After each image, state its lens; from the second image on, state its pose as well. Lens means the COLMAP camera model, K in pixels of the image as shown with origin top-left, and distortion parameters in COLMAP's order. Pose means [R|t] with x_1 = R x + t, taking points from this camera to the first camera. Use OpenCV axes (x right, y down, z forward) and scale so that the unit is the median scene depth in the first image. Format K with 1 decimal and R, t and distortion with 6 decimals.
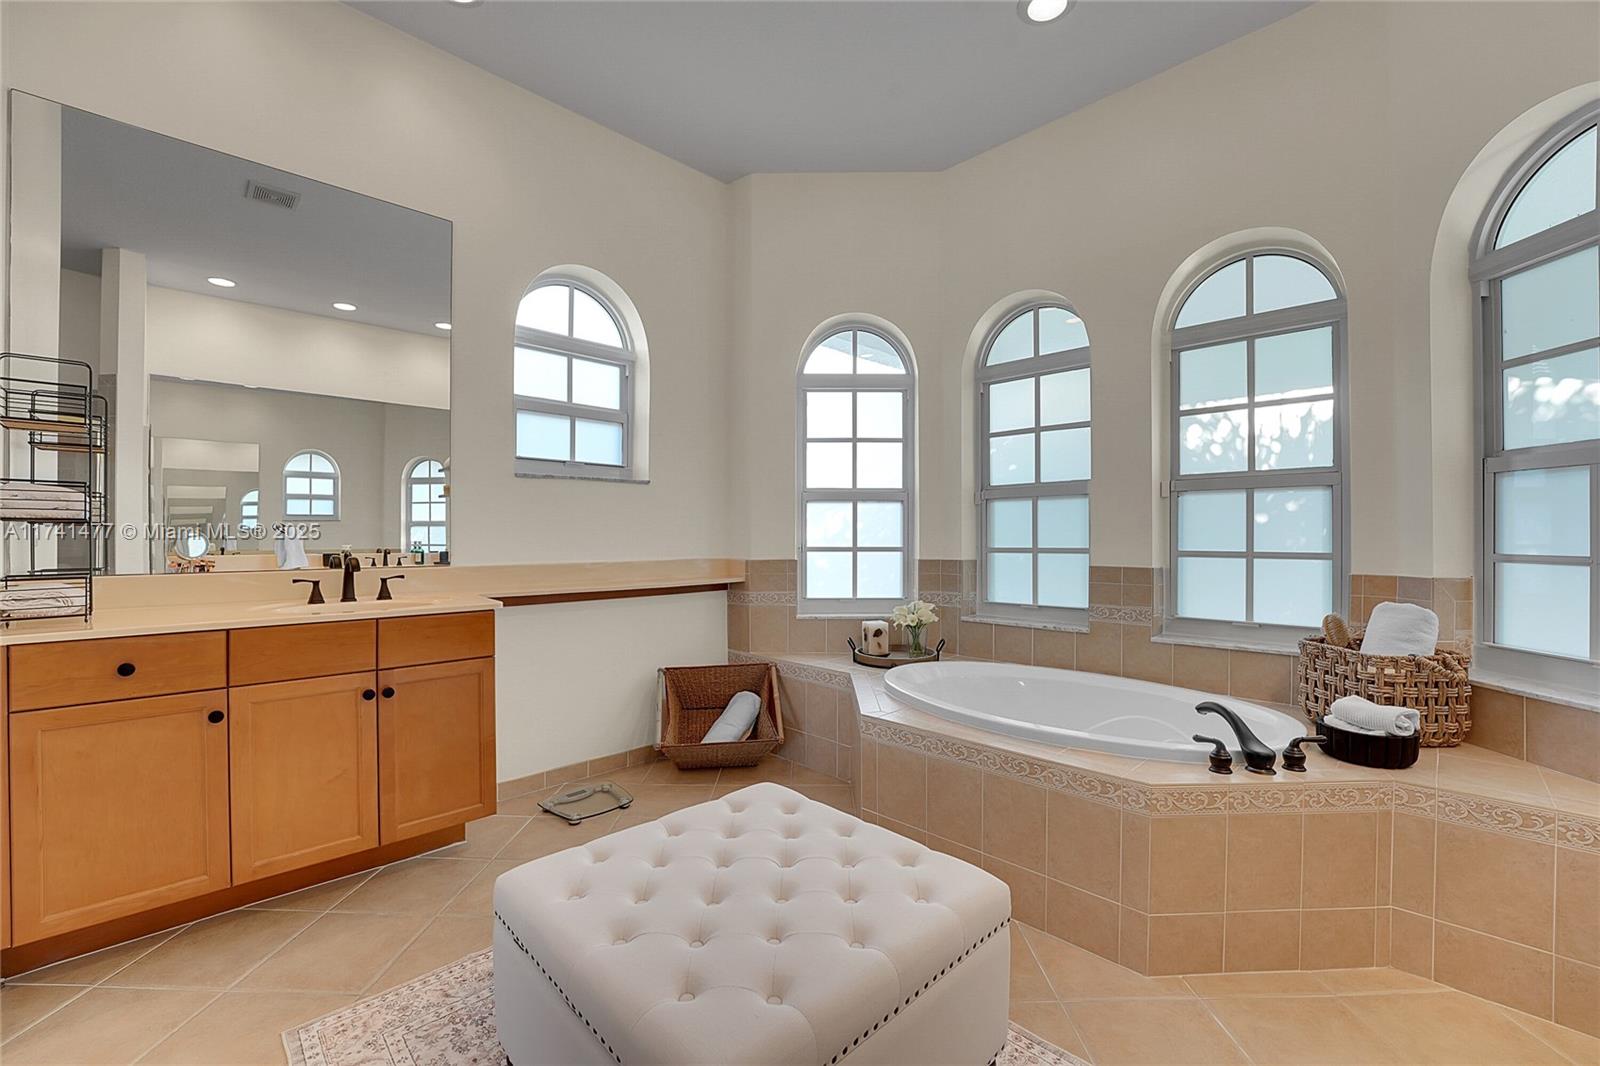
lens RADIAL K [[650.2, 0, 802.4], [0, 650.2, 536.7], [0, 0, 1]] dist [-0.030443, 0.003988]
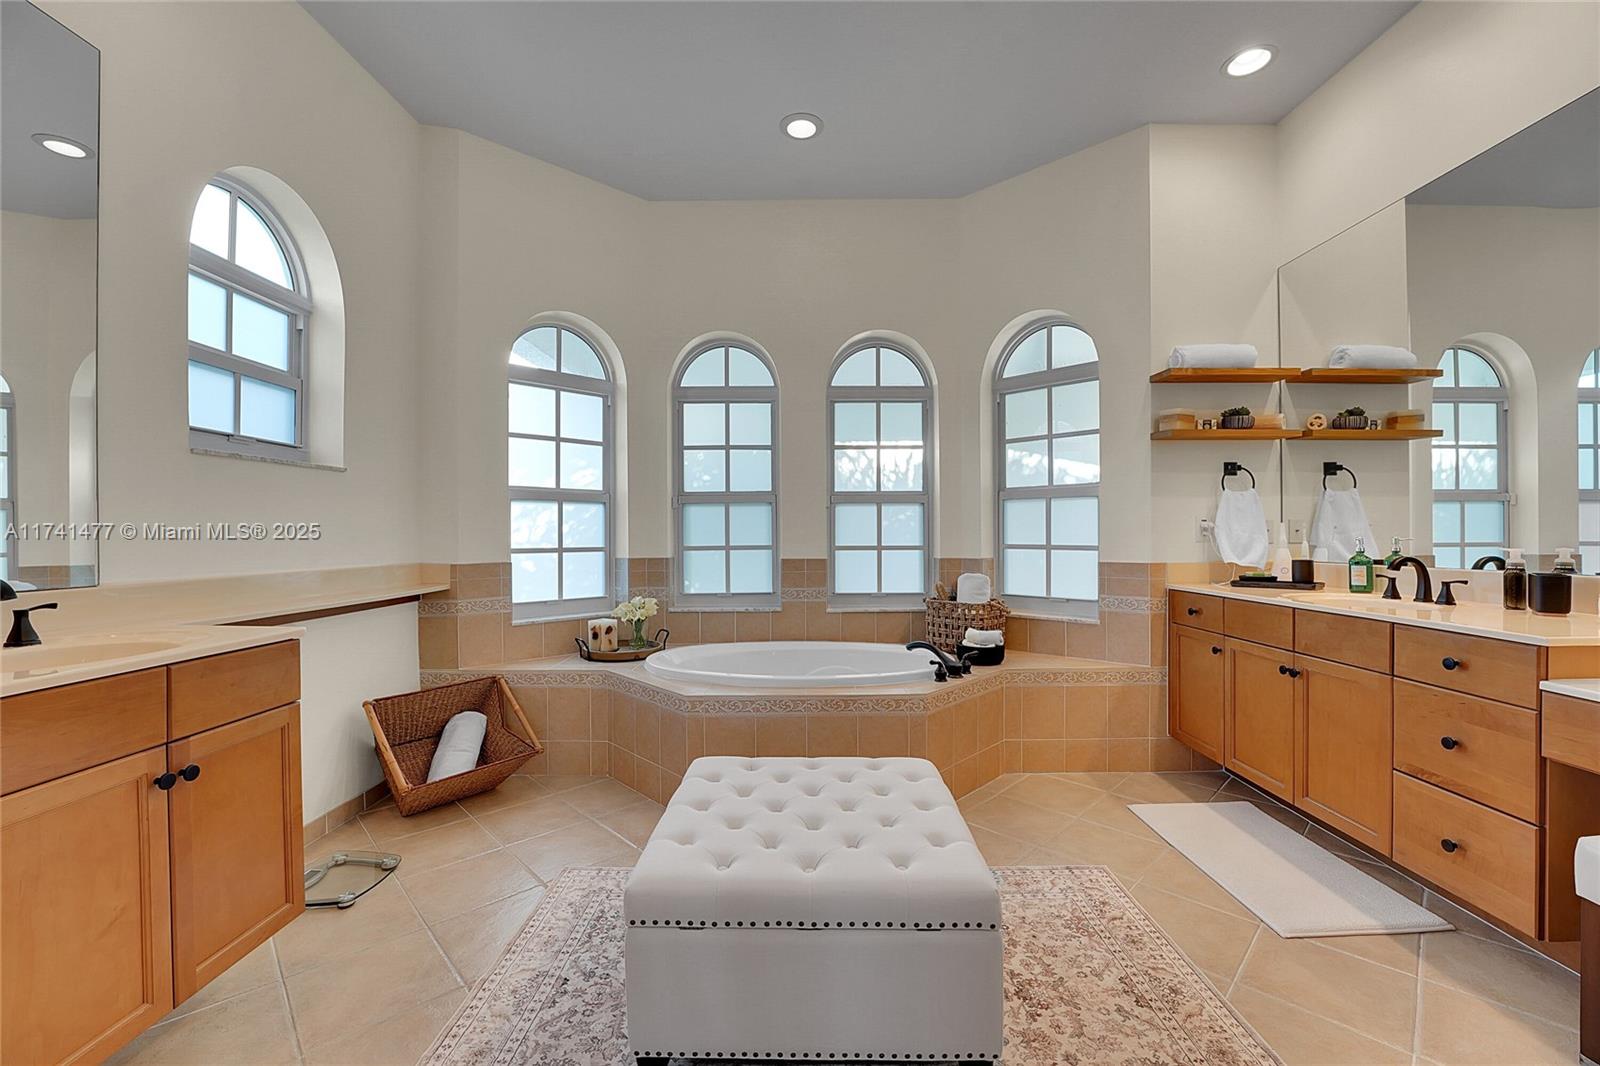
lens RADIAL K [[650.2, 0, 802.4], [0, 650.2, 536.7], [0, 0, 1]] dist [-0.030443, 0.003988]
pose [[0.706522, -0.005119, 0.707673, -0.410181], [0.005777, 0.999982, 0.001466, -0.000636], [-0.707668, 0.003053, 0.706539, 0.050642]]
